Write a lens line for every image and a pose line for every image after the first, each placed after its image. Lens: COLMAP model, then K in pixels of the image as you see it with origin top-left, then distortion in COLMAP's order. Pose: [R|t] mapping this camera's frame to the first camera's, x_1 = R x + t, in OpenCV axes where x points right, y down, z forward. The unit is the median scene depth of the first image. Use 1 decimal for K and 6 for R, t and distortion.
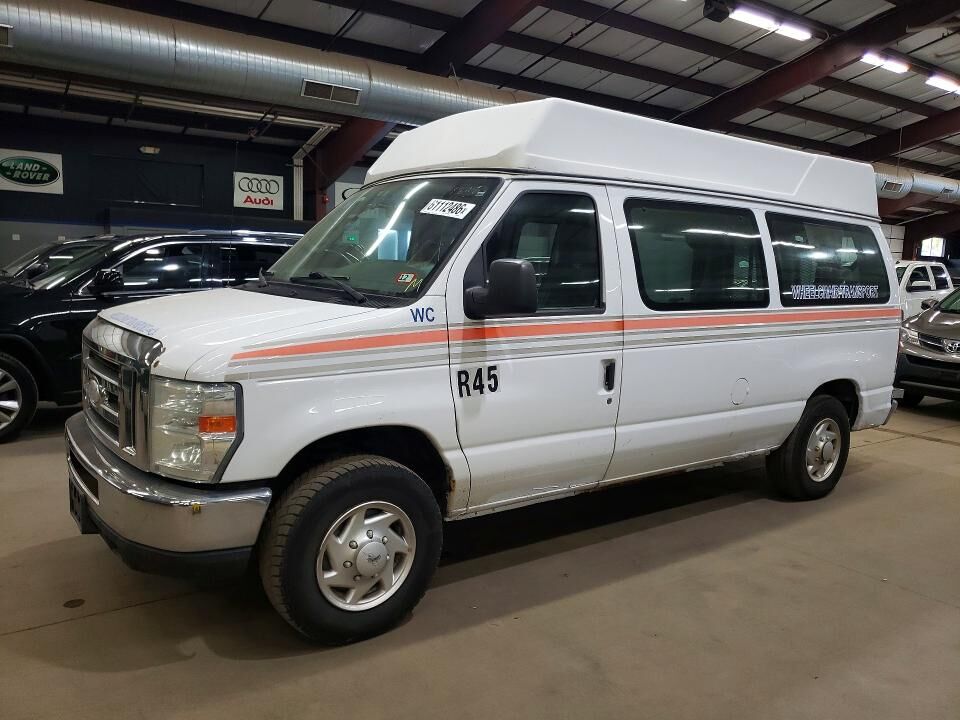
lens RADIAL K [[745.9, 0, 480.0], [0, 745.9, 360.0], [0, 0, 1]] dist [0.150705, 0.000420]
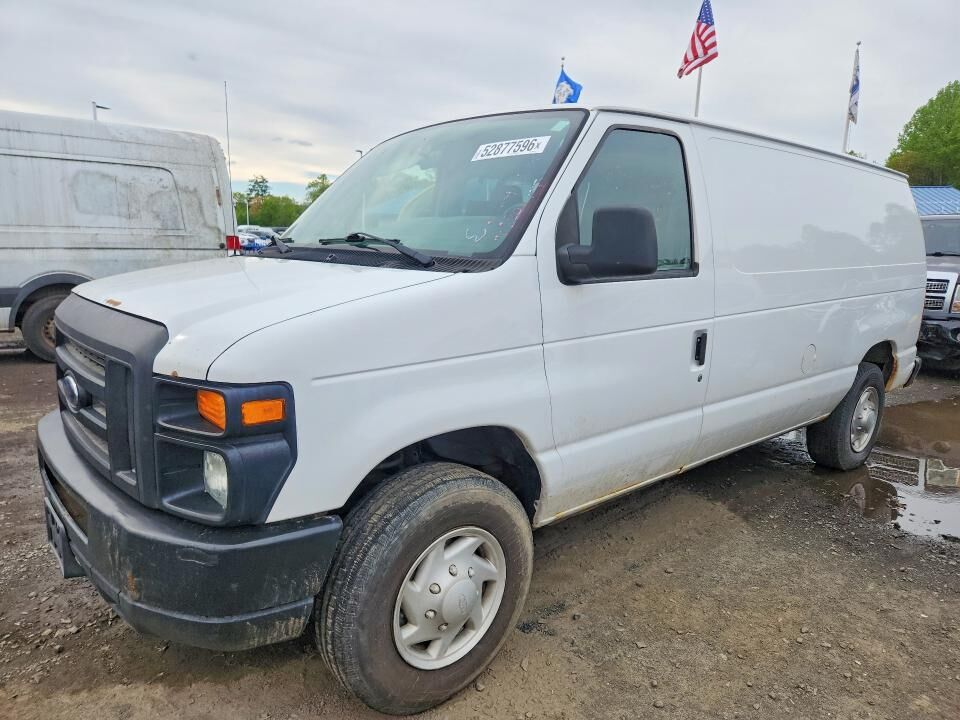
lens RADIAL K [[637.5, 0, 480.0], [0, 637.5, 360.0], [0, 0, 1]] dist [0.105776, -0.000246]
pose [[0.996581, -0.031730, 0.076288, -0.155183], [0.027746, 0.998224, 0.052720, -0.013750], [-0.077826, -0.050423, 0.995691, 0.336935]]
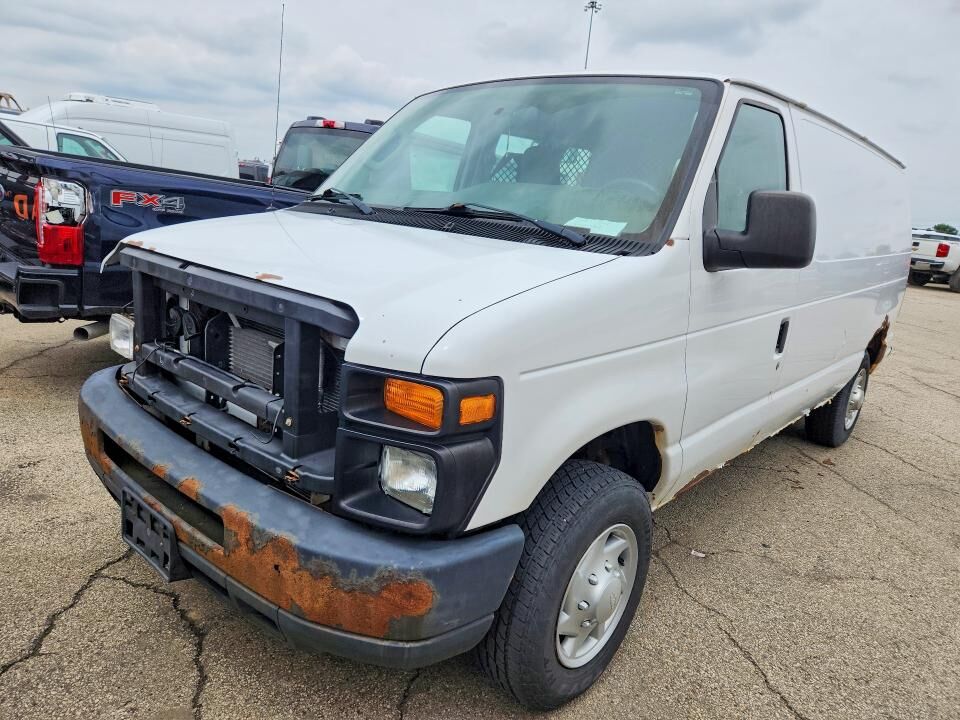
lens RADIAL K [[617.1, 0, 480.0], [0, 617.1, 360.0], [0, 0, 1]] dist [0.165732, -0.000089]
pose [[0.976245, -0.006087, 0.216584, -0.369931], [-0.019419, 0.993124, 0.115441, -0.035050], [-0.215797, -0.116905, 0.969415, 0.430357]]
